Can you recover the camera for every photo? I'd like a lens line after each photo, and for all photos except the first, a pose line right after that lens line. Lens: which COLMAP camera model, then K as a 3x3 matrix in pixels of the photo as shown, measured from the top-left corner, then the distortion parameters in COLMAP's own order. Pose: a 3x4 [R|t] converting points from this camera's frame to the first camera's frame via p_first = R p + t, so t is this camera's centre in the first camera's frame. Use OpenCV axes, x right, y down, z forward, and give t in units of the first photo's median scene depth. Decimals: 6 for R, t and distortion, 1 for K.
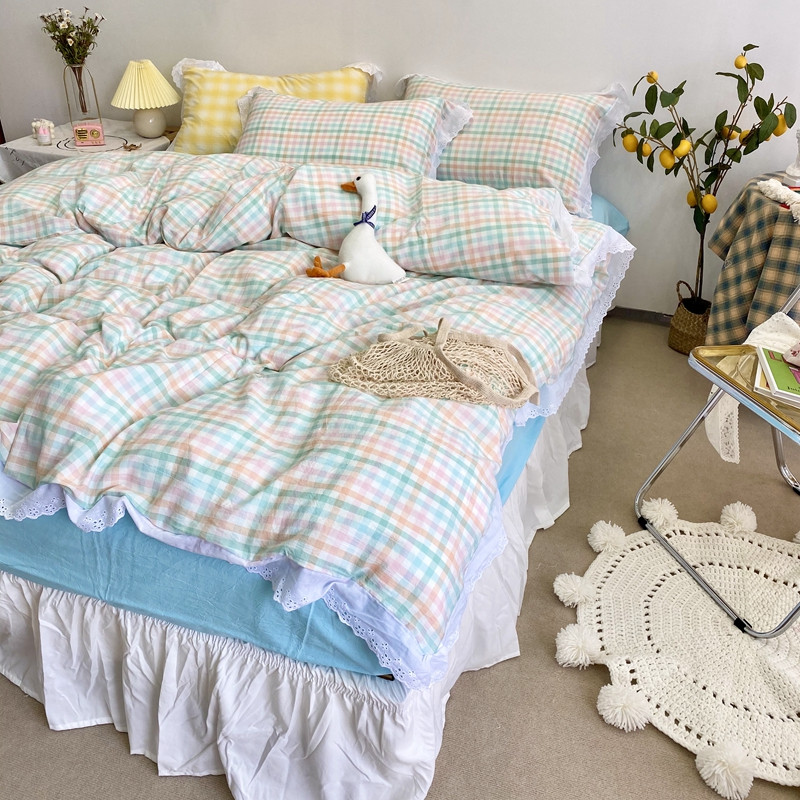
lens RADIAL K [[813.0, 0, 401.5], [0, 813.0, 398.4], [0, 0, 1]] dist [0.088349, -0.201269]
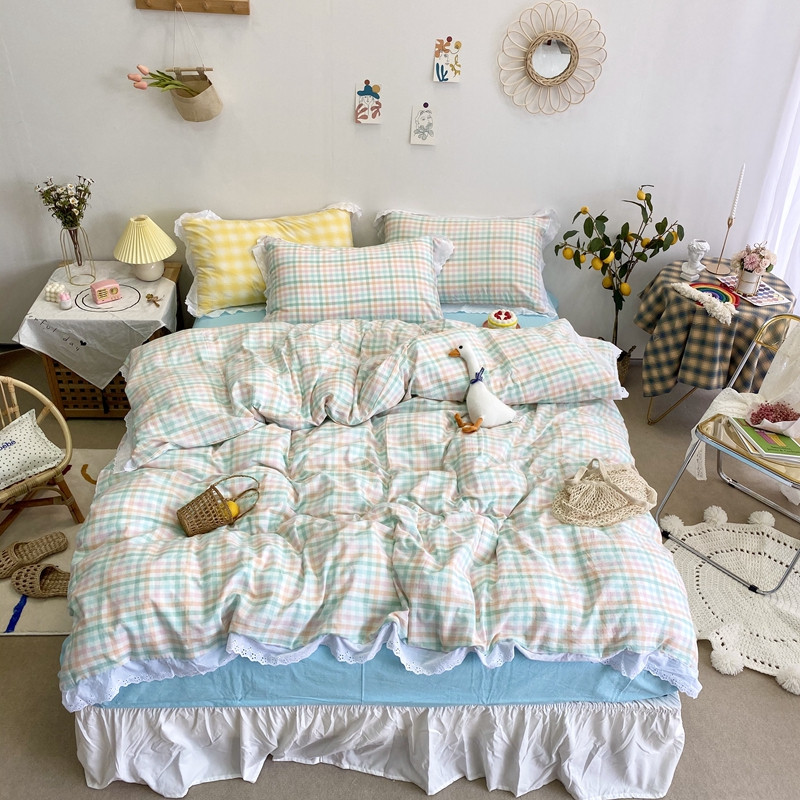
lens RADIAL K [[801.9, 0, 402.3], [0, 801.9, 401.6], [0, 0, 1]] dist [0.150979, -0.388278]
pose [[0.925215, -0.202996, 0.320576, -0.465066], [0.176725, 0.978167, 0.109349, -0.268017], [-0.335774, -0.044517, 0.940890, -0.193247]]
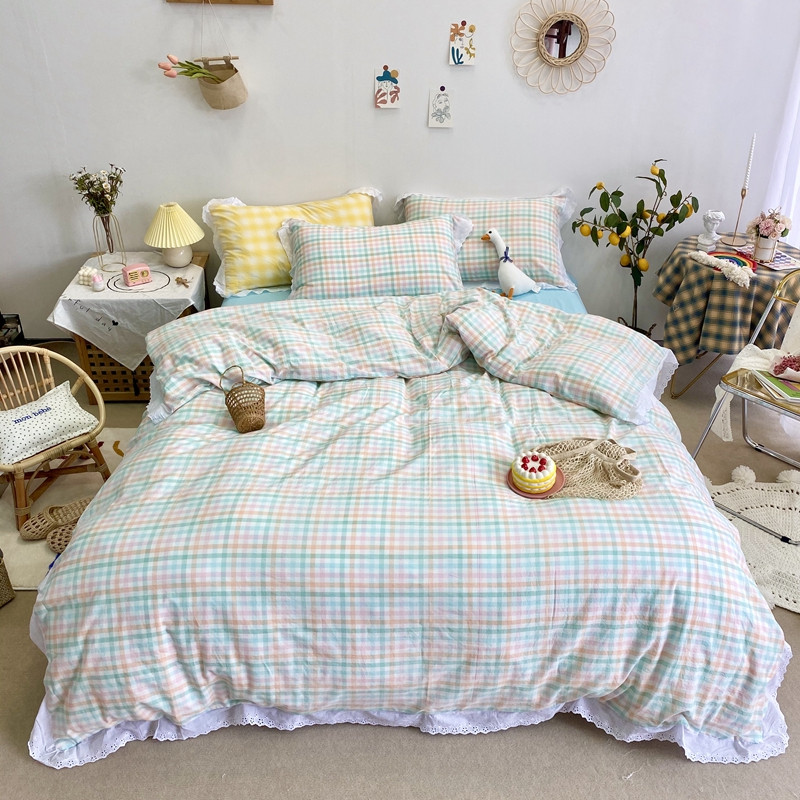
lens RADIAL K [[803.6, 0, 400.5], [0, 803.6, 401.8], [0, 0, 1]] dist [0.146225, -0.377034]
pose [[0.928074, -0.202157, 0.312749, -0.509418], [0.200024, 0.979005, 0.039250, -0.143231], [-0.314117, 0.026130, 0.949025, -0.209468]]
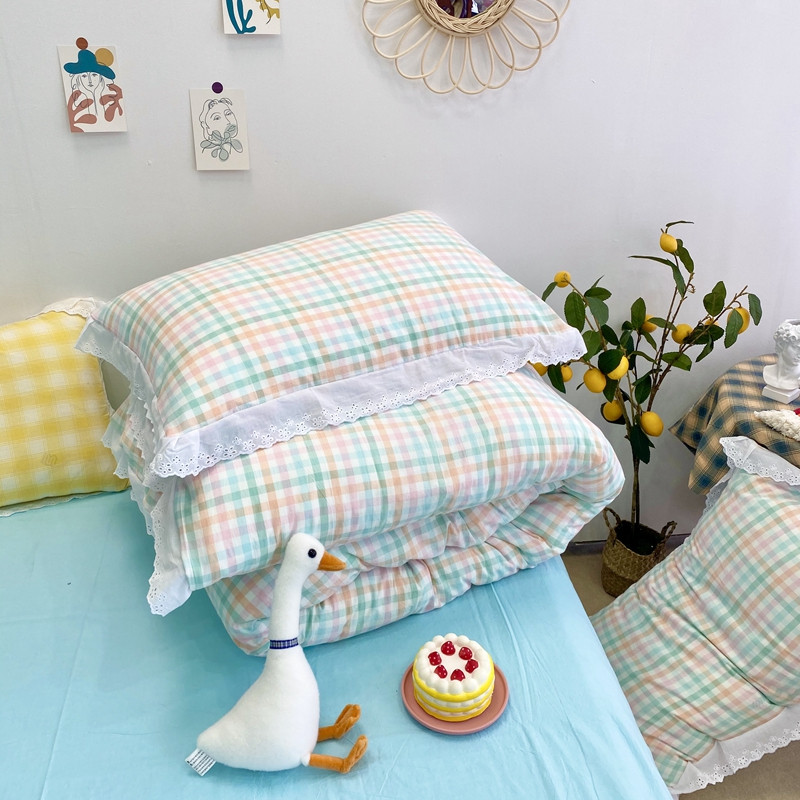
lens RADIAL K [[813.0, 0, 401.5], [0, 813.0, 398.4], [0, 0, 1]] dist [0.088349, -0.201269]
pose [[0.880189, -0.236298, 0.411619, -0.115302], [0.255974, 0.966654, 0.007563, -0.320554], [-0.399680, 0.098707, 0.911325, 0.420071]]
